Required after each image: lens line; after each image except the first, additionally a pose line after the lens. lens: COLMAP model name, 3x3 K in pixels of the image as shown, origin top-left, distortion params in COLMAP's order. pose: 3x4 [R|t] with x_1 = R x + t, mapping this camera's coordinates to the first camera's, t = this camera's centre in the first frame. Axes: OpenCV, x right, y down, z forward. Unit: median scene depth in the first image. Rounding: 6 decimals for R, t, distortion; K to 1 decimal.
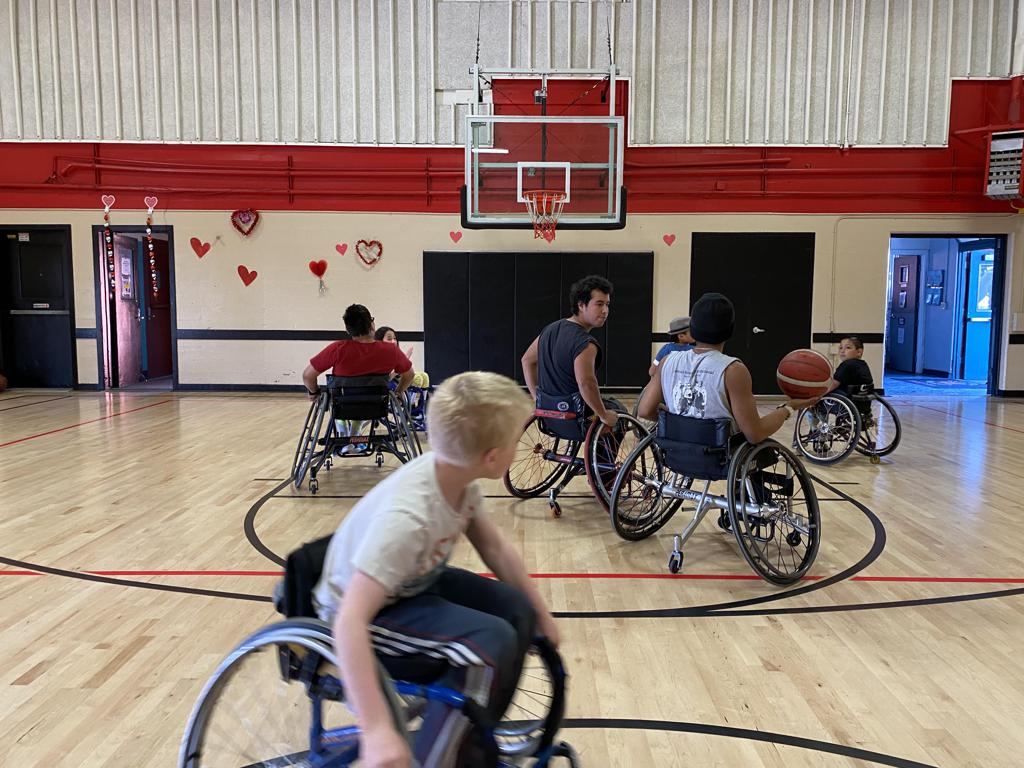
lens RADIAL K [[791.2, 0, 522.1], [0, 791.2, 373.9], [0, 0, 1]] dist [0.006915, 0.003324]
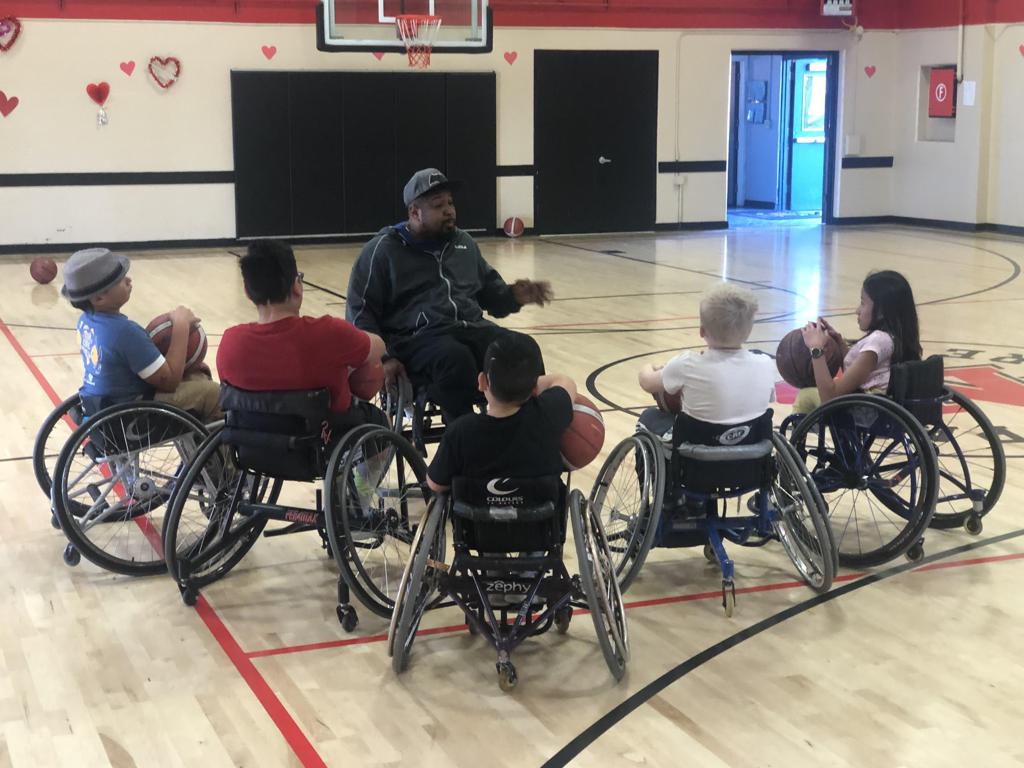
lens RADIAL K [[1630.4, 0, 507.2], [0, 1630.4, 383.4], [0, 0, 1]] dist [0.158269, -0.622496]
pose [[0.925674, -0.073805, 0.371054, -0.524086], [0.041490, 0.994675, 0.094342, 0.017227], [-0.376041, -0.071935, 0.923806, -0.708200]]
